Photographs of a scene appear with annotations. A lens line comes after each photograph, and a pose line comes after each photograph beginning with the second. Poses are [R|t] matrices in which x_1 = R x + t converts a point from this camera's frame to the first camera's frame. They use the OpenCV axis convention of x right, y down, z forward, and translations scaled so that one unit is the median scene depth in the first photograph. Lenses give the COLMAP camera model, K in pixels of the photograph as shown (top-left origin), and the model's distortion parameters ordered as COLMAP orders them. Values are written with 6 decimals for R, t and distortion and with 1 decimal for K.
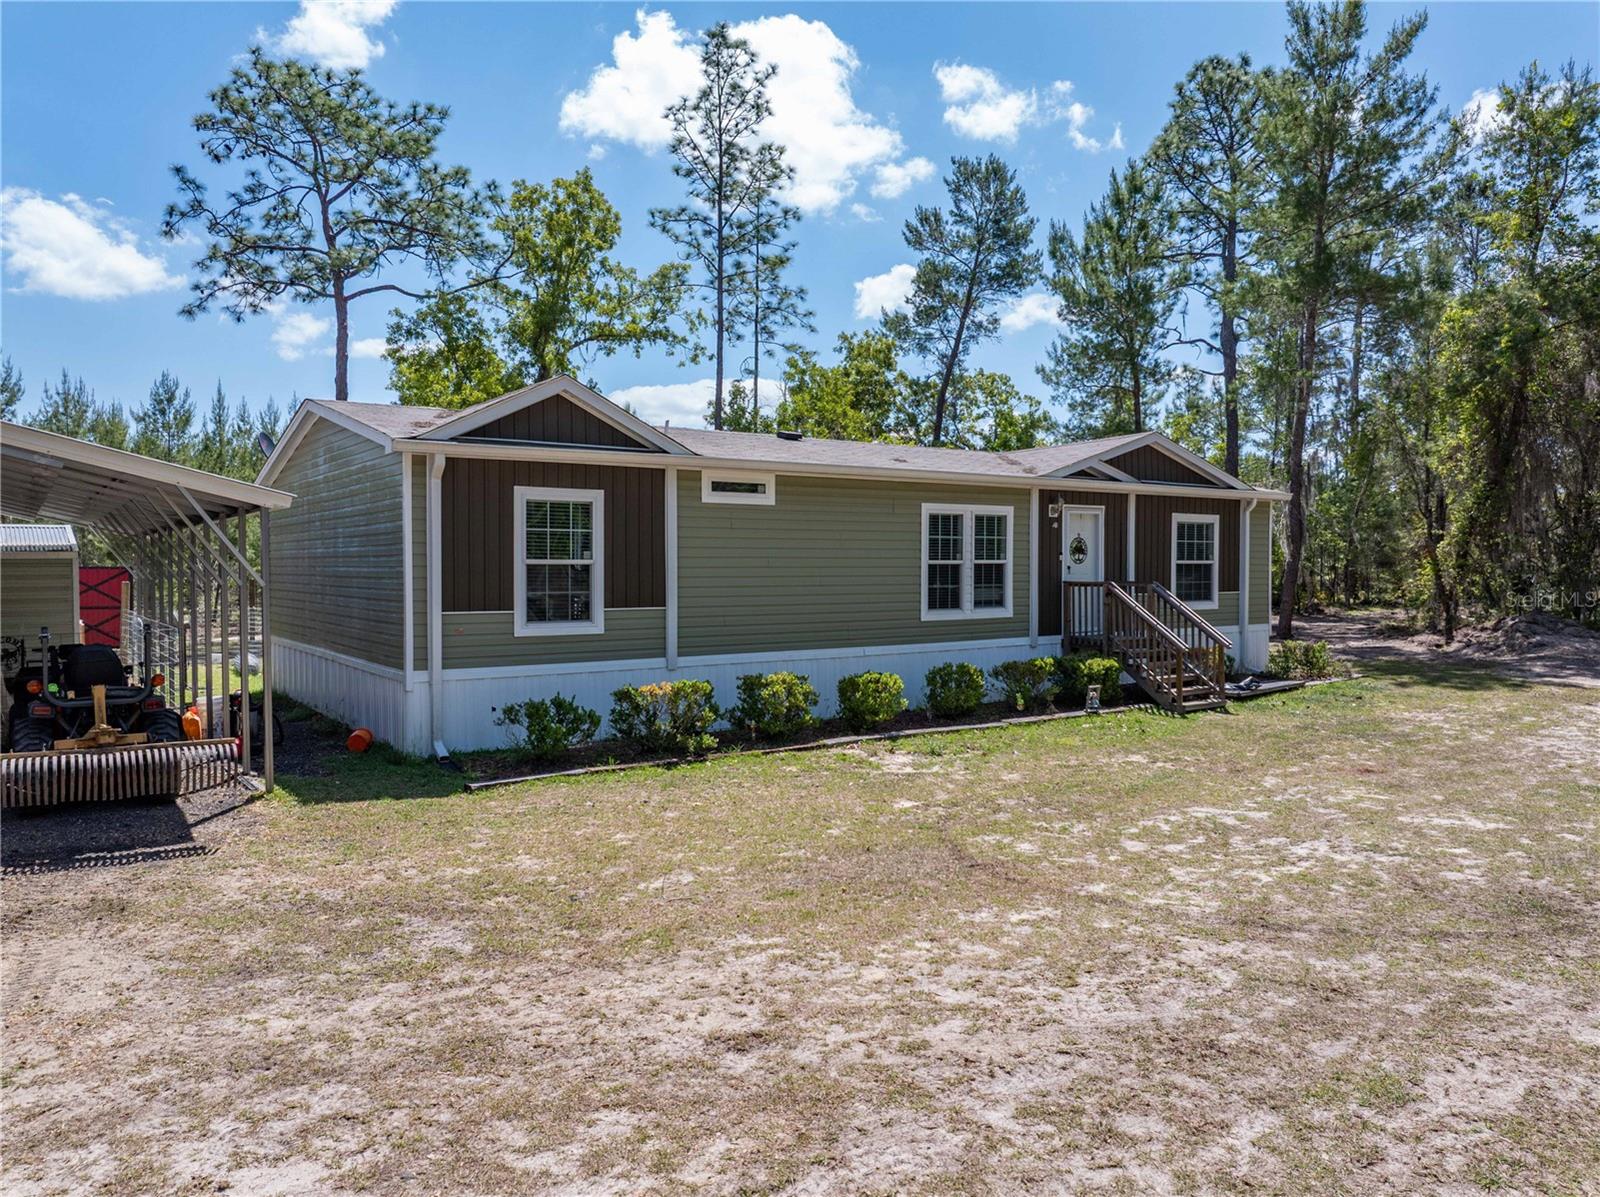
lens RADIAL K [[1133.3, 0, 807.0], [0, 1133.3, 594.8], [0, 0, 1]] dist [-0.052078, 0.022004]
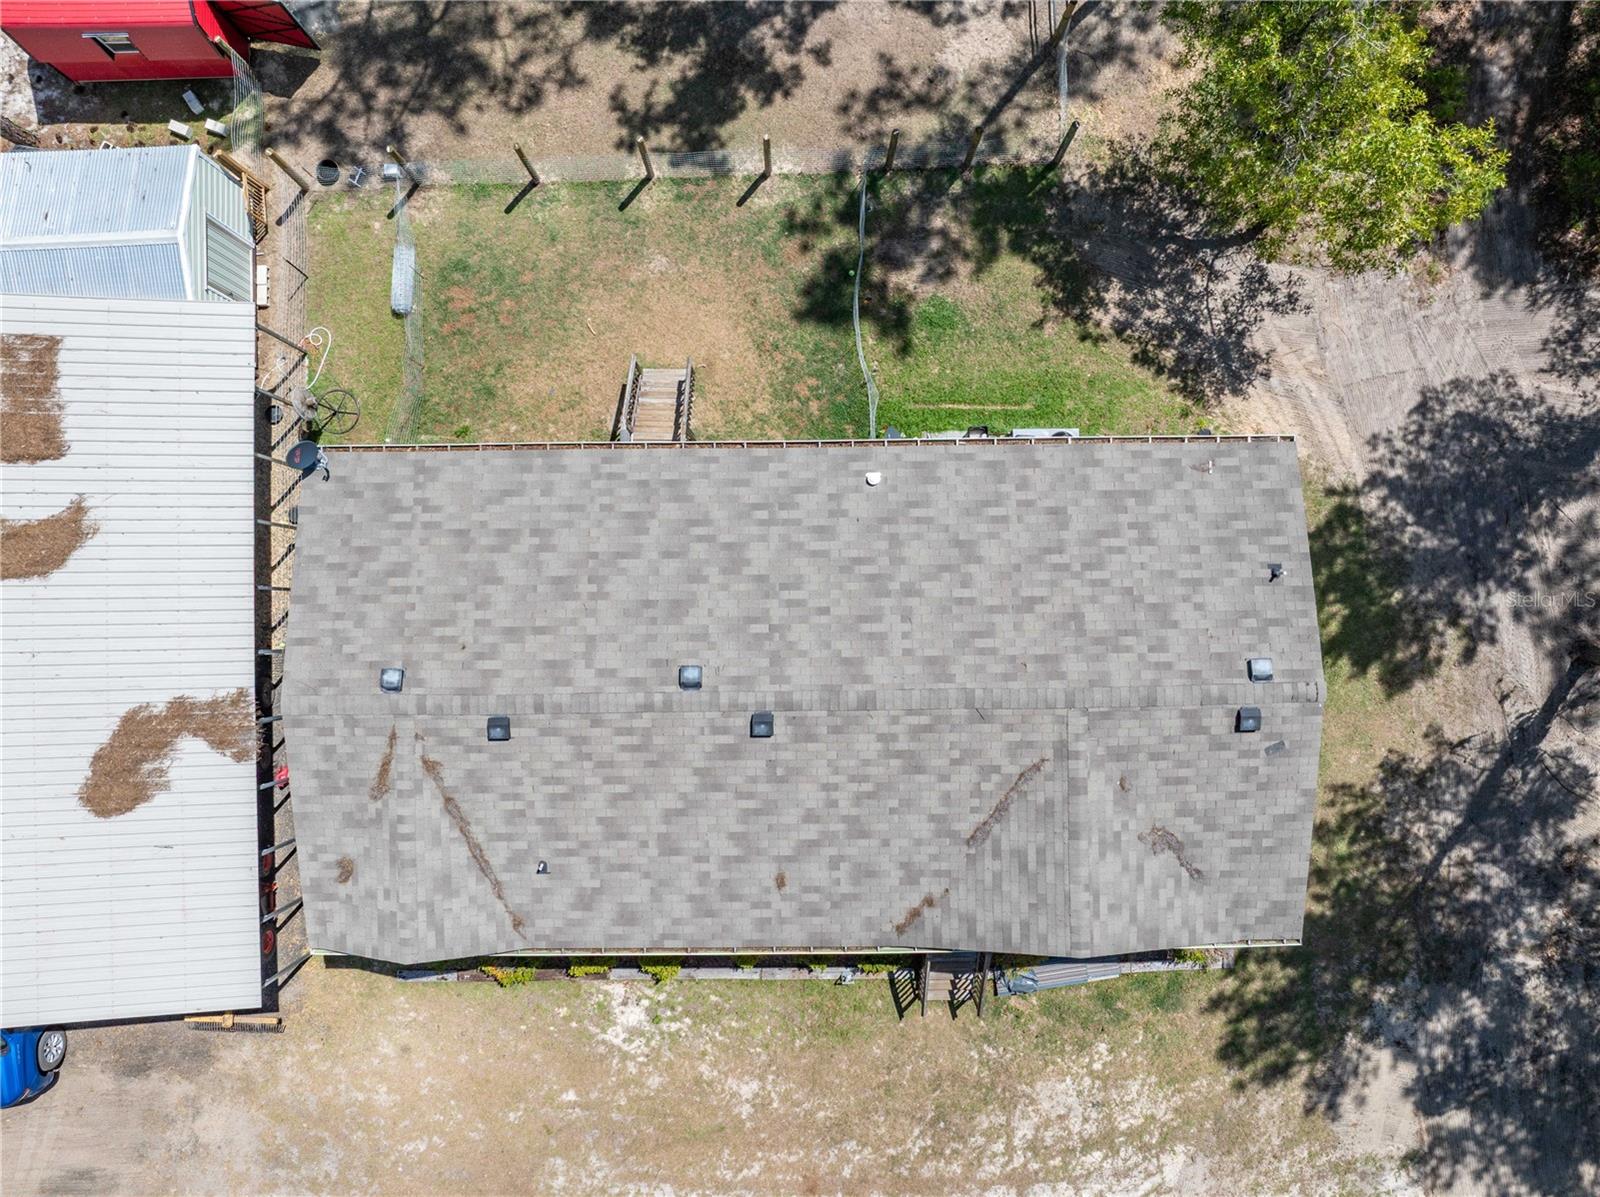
lens RADIAL K [[1133.3, 0, 801.1], [0, 1133.3, 592.3], [0, 0, 1]] dist [-0.052078, 0.022004]
pose [[0.818673, 0.574186, -0.009180, -0.042220], [-0.012788, 0.034209, 0.999333, -1.044740], [0.574117, -0.818010, 0.035349, 1.044869]]
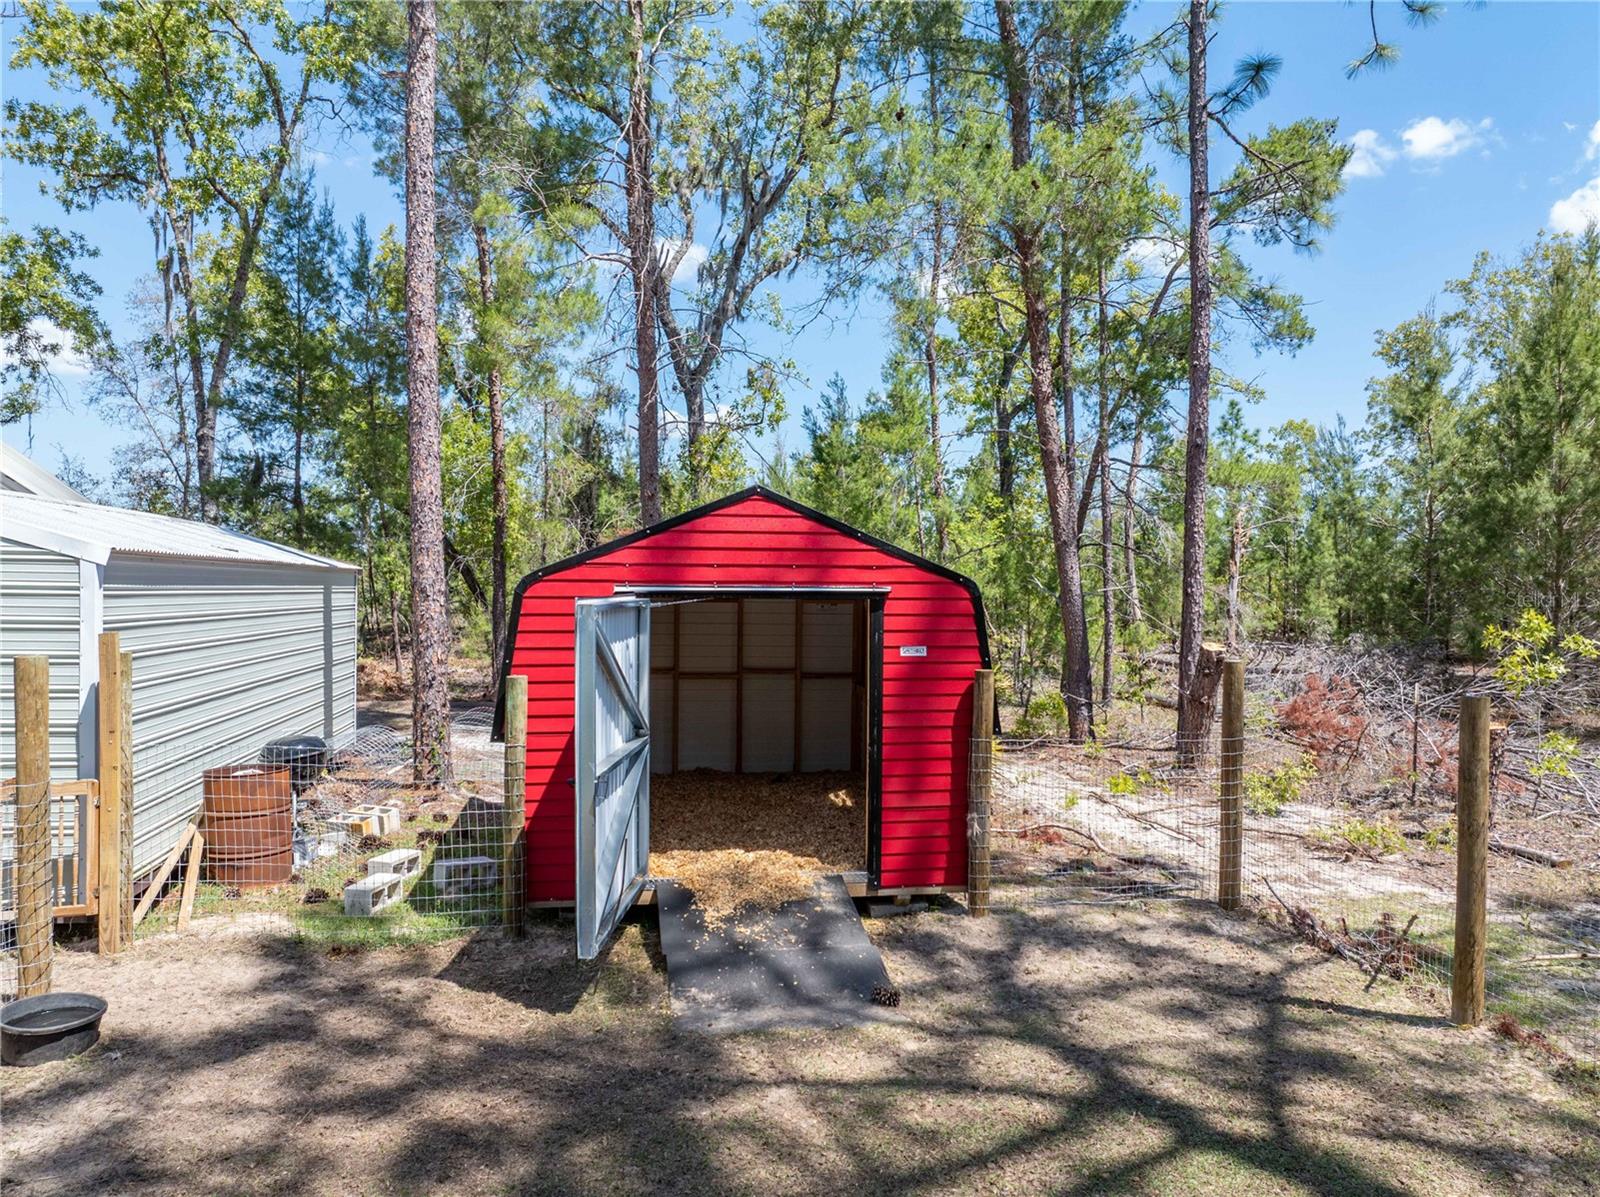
lens RADIAL K [[1133.3, 0, 803.7], [0, 1133.3, 597.6], [0, 0, 1]] dist [-0.052078, 0.022004]
pose [[-0.449852, 0.006379, -0.893080, -0.530488], [-0.033140, 0.999167, 0.023829, -0.042548], [0.892488, 0.040316, -0.449266, 1.425270]]
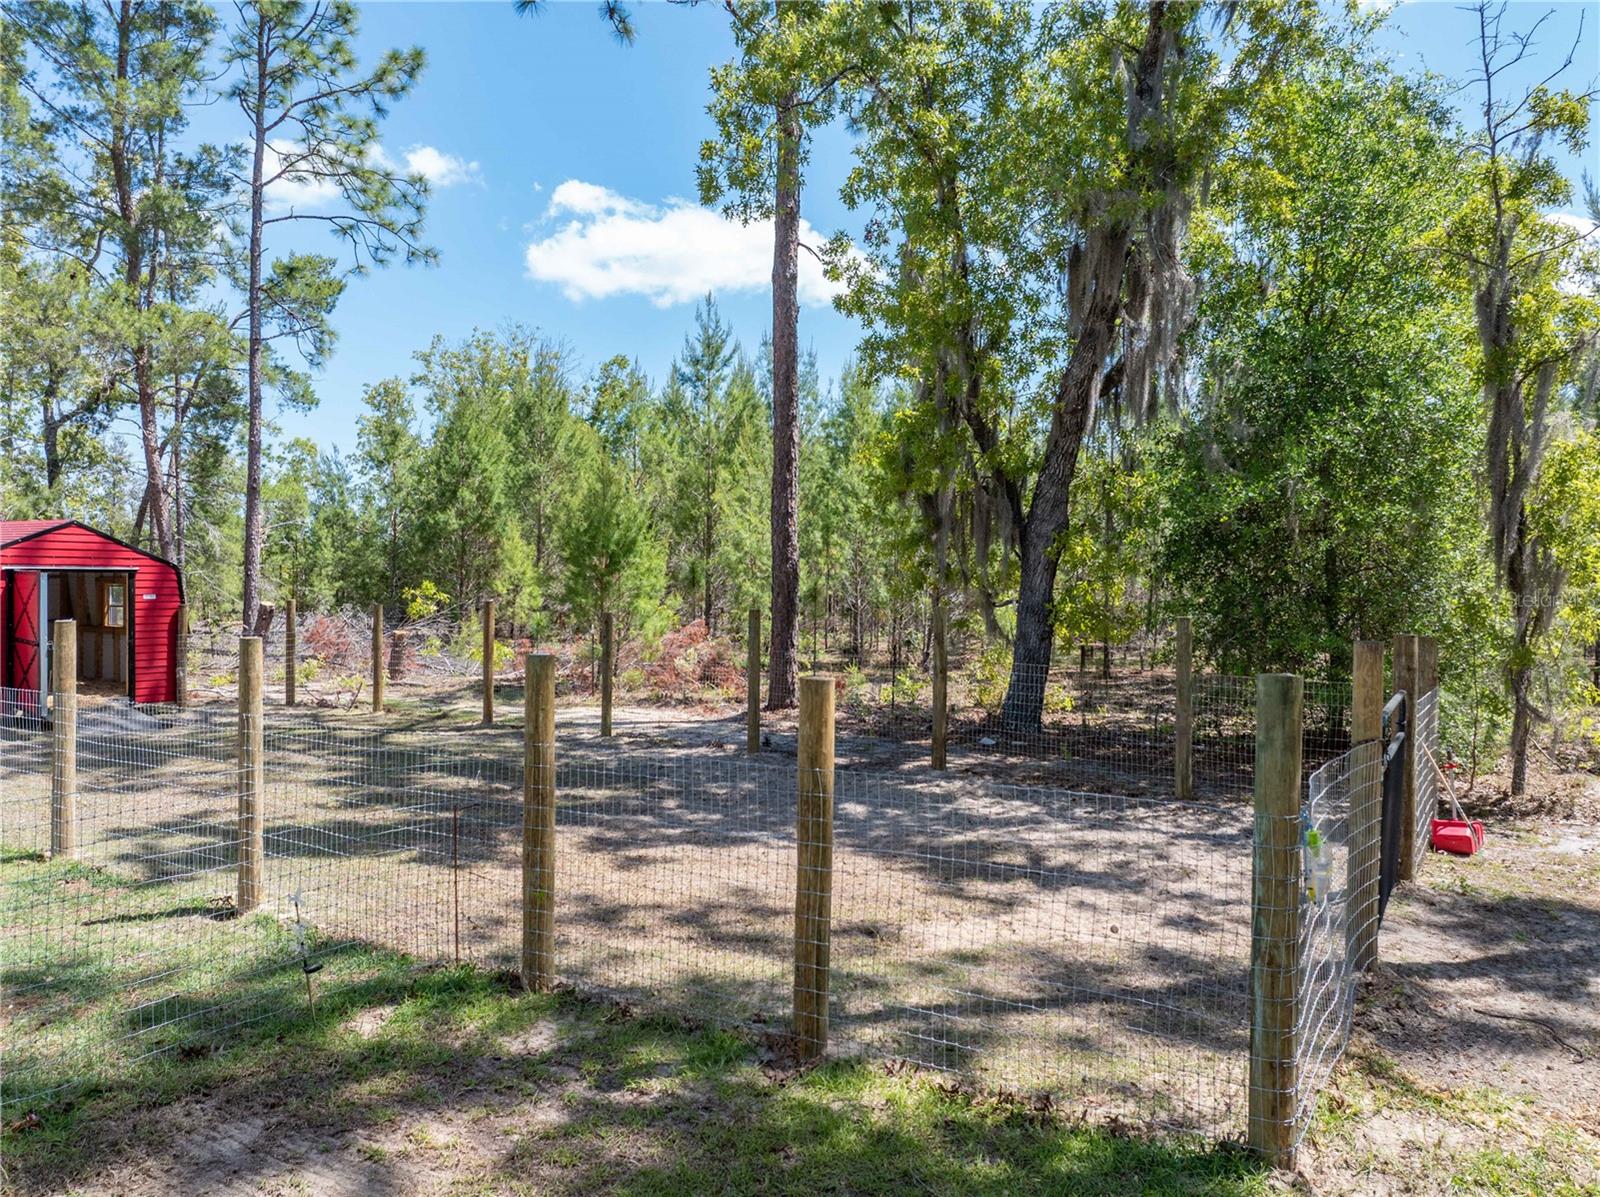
lens RADIAL K [[1133.3, 0, 814.4], [0, 1133.3, 597.9], [0, 0, 1]] dist [-0.052078, 0.022004]
pose [[0.371904, 0.014619, -0.928156, 0.060118], [-0.035594, 0.999365, 0.001479, -0.034943], [0.927589, 0.032486, 0.372188, 1.438657]]
